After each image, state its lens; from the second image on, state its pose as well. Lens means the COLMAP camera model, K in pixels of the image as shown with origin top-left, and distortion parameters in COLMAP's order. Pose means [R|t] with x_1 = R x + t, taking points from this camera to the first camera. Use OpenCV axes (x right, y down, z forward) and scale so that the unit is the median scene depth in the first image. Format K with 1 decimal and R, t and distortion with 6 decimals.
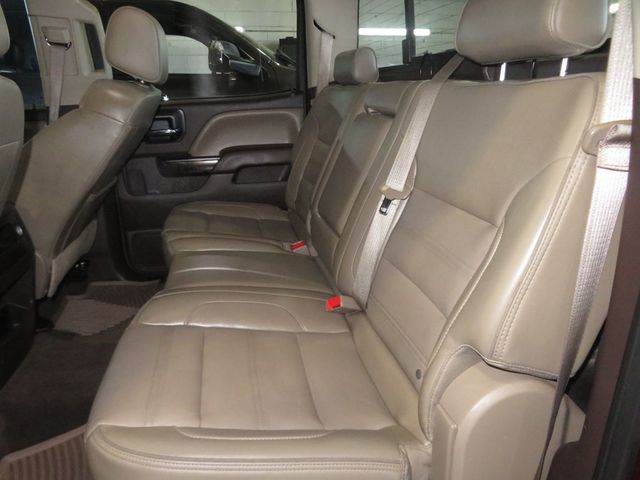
lens RADIAL K [[448.5, 0, 320.0], [0, 448.5, 240.0], [0, 0, 1]] dist [-0.010332, 0.002039]
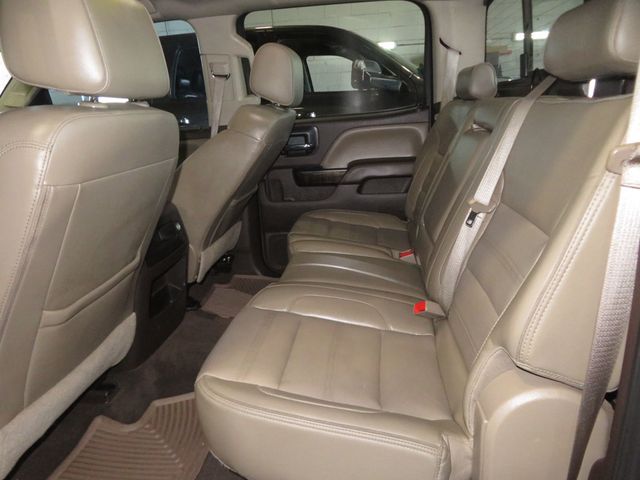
lens RADIAL K [[448.5, 0, 320.0], [0, 448.5, 240.0], [0, 0, 1]] dist [-0.010332, 0.002039]
pose [[0.947287, 0.056801, -0.315310, 0.093848], [-0.064311, 0.997839, -0.013458, 0.007327], [0.313864, 0.033027, 0.948893, -0.066829]]
